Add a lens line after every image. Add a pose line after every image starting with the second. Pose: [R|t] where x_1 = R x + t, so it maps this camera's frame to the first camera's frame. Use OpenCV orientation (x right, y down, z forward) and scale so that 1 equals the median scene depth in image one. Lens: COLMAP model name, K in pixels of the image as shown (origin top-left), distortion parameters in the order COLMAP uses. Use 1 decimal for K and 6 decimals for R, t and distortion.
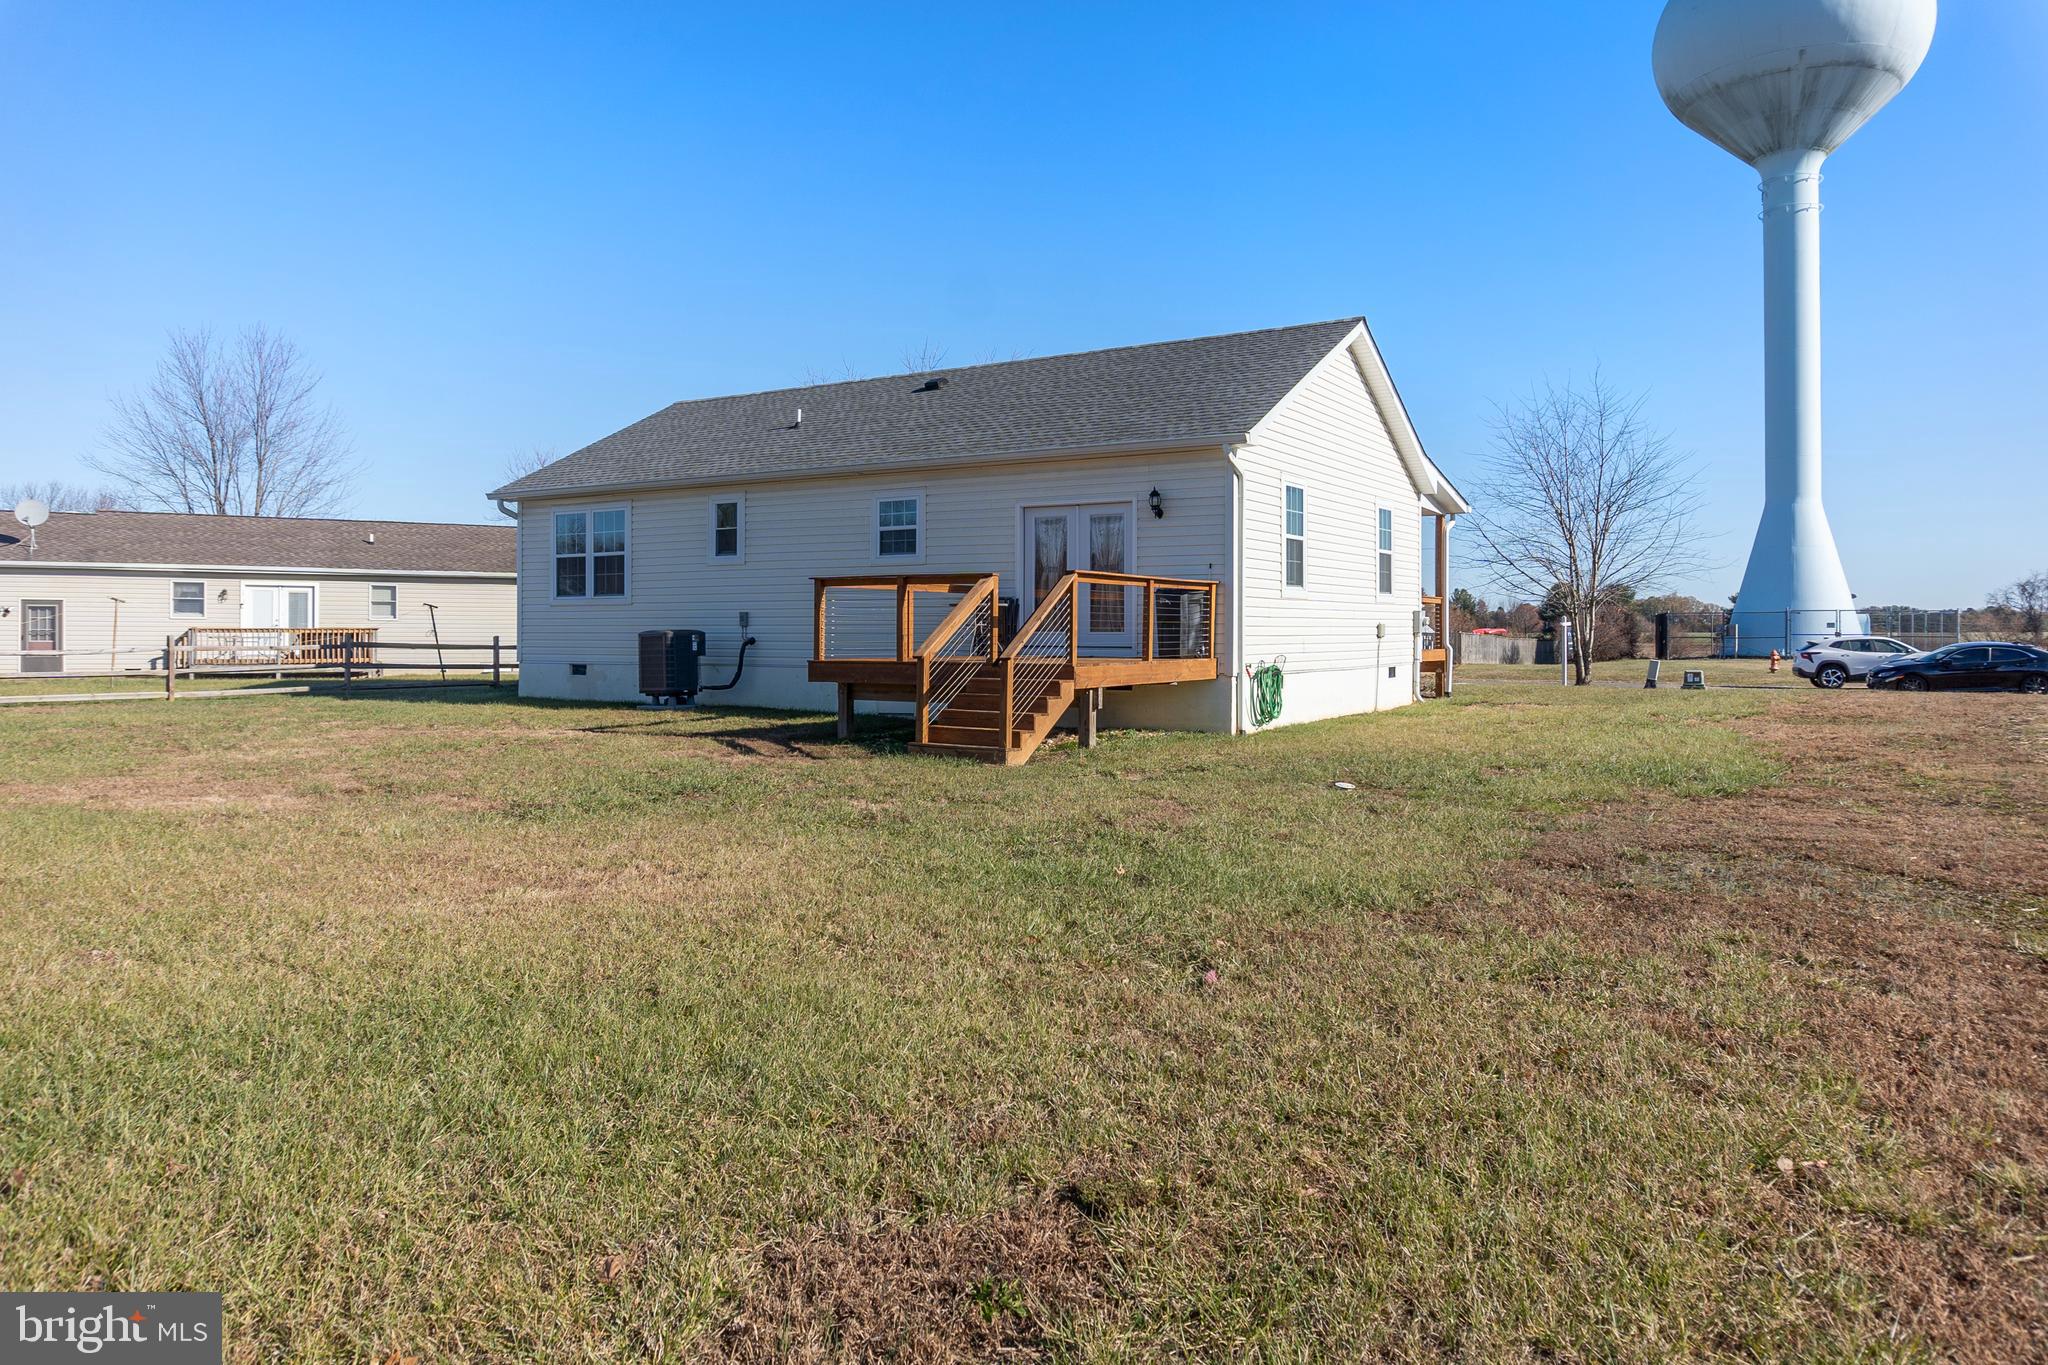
lens RADIAL K [[1392.9, 0, 1024.8], [0, 1392.9, 641.4], [0, 0, 1]] dist [-0.015327, -0.004602]
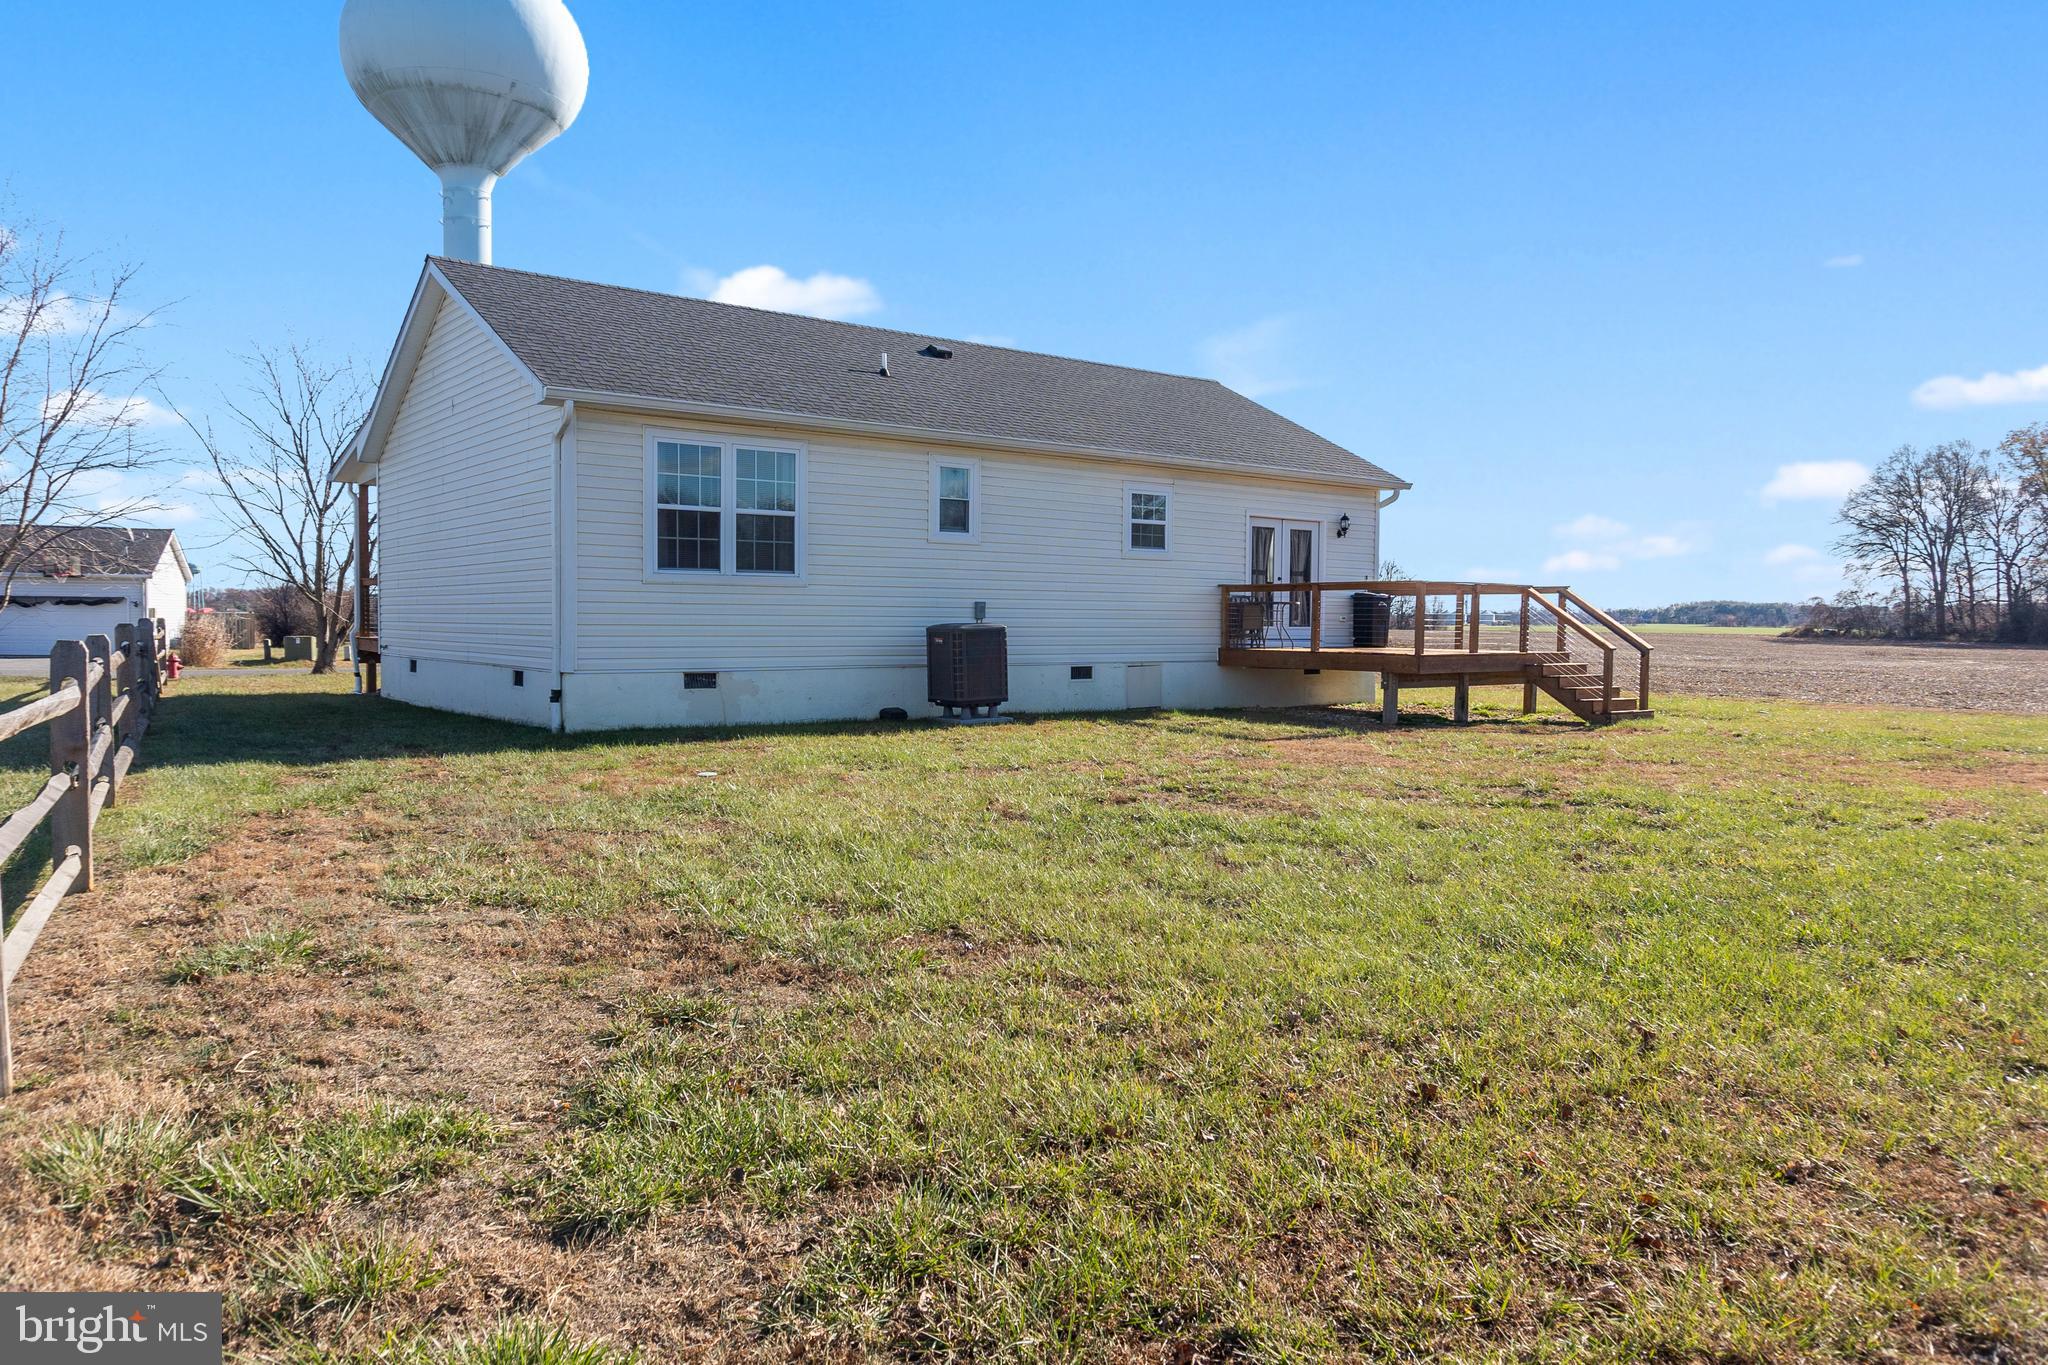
lens RADIAL K [[1455.6, 0, 1026.3], [0, 1455.6, 614.8], [0, 0, 1]] dist [-0.006739, -0.002540]
pose [[0.333172, 0.009378, 0.942819, -0.941465], [0.000345, 0.999949, -0.010068, -0.004059], [-0.942866, 0.003680, 0.333152, 0.630587]]
